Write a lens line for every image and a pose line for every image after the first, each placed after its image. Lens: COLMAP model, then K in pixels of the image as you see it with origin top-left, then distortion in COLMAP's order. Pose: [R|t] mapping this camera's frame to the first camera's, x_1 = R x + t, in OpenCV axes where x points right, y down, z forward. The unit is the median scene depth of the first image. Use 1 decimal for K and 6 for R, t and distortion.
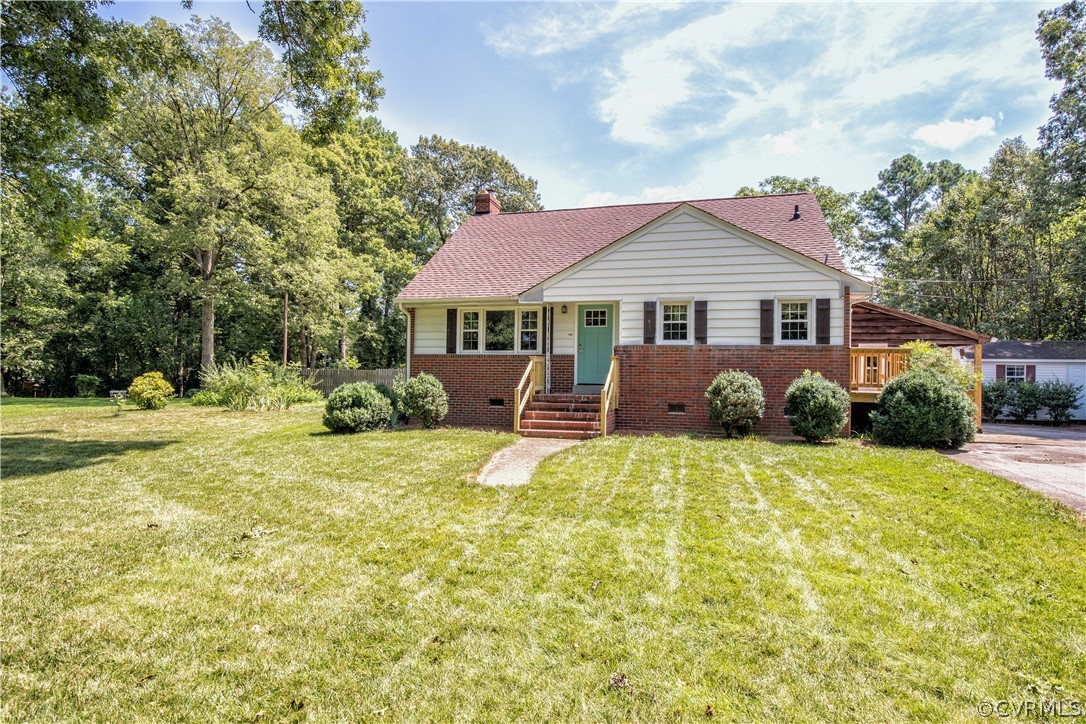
lens RADIAL K [[608.7, 0, 539.9], [0, 608.7, 381.4], [0, 0, 1]] dist [-0.024902, -0.000184]
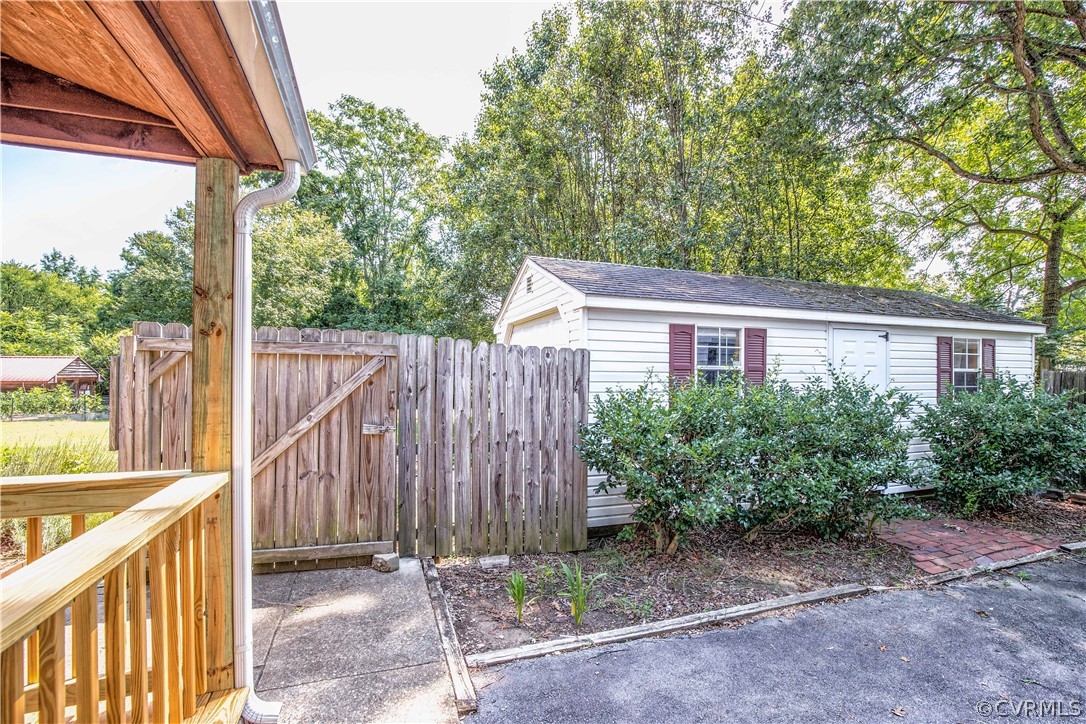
lens RADIAL K [[499.7, 0, 550.6], [0, 499.7, 368.2], [0, 0, 1]] dist [-0.028691, 0.000351]
pose [[0.829612, -0.003774, 0.558327, 0.844349], [0.008336, 0.999949, -0.005628, -0.009620], [-0.558278, 0.009323, 0.829602, 1.205829]]
